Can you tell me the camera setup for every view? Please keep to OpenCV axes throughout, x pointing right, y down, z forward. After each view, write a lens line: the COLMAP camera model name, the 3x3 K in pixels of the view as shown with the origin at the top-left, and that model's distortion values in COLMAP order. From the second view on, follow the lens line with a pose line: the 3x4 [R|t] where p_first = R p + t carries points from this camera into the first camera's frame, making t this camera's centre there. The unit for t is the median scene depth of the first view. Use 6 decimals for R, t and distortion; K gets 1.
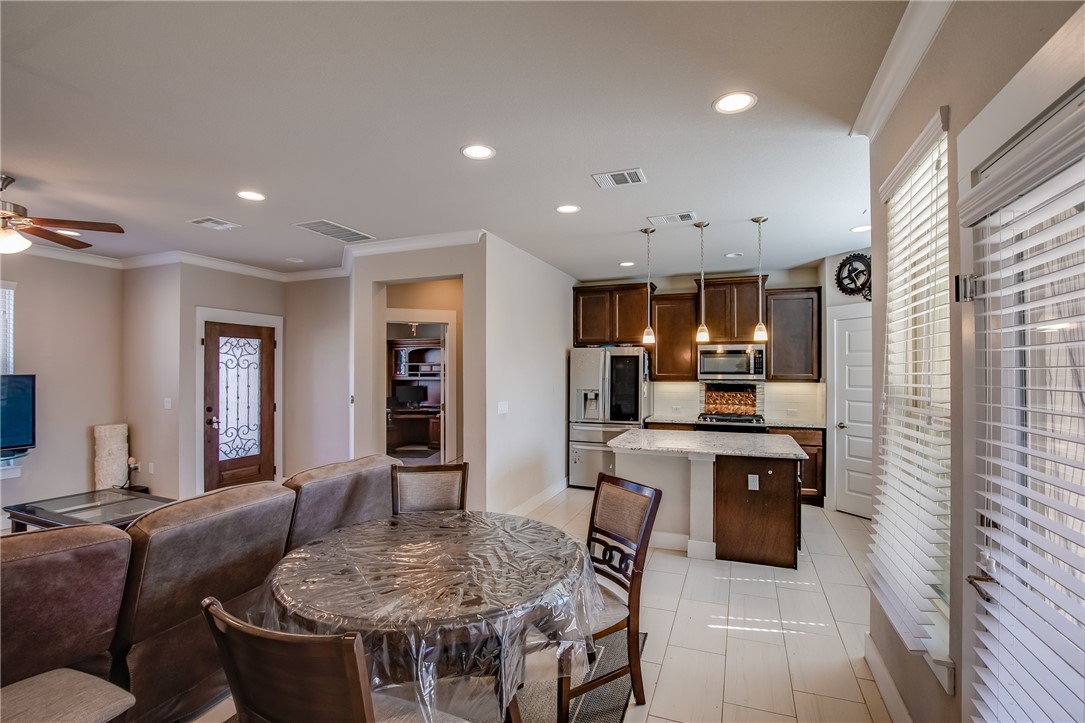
lens RADIAL K [[496.4, 0, 542.1], [0, 496.4, 364.3], [0, 0, 1]] dist [-0.037401, -0.000098]
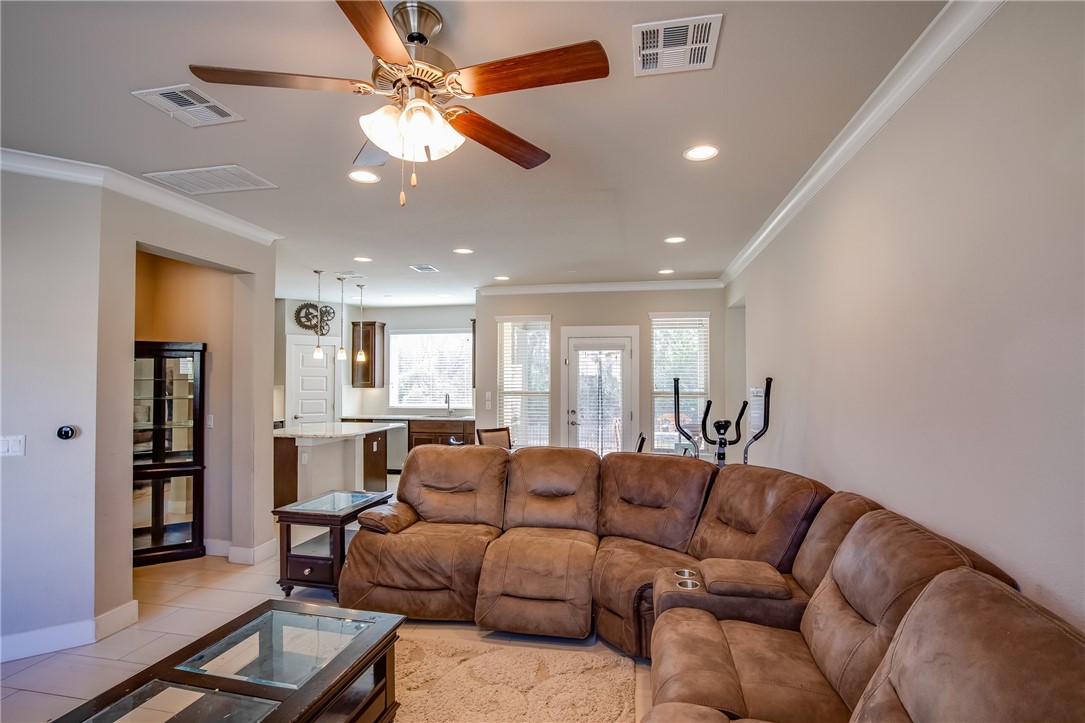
lens RADIAL K [[496.4, 0, 542.1], [0, 496.4, 364.3], [0, 0, 1]] dist [-0.037401, -0.000098]
pose [[-0.190699, 0.025034, 0.981329, -0.846172], [-0.006876, 0.999616, -0.026836, 0.001573], [-0.981625, -0.011865, -0.190453, 0.487919]]
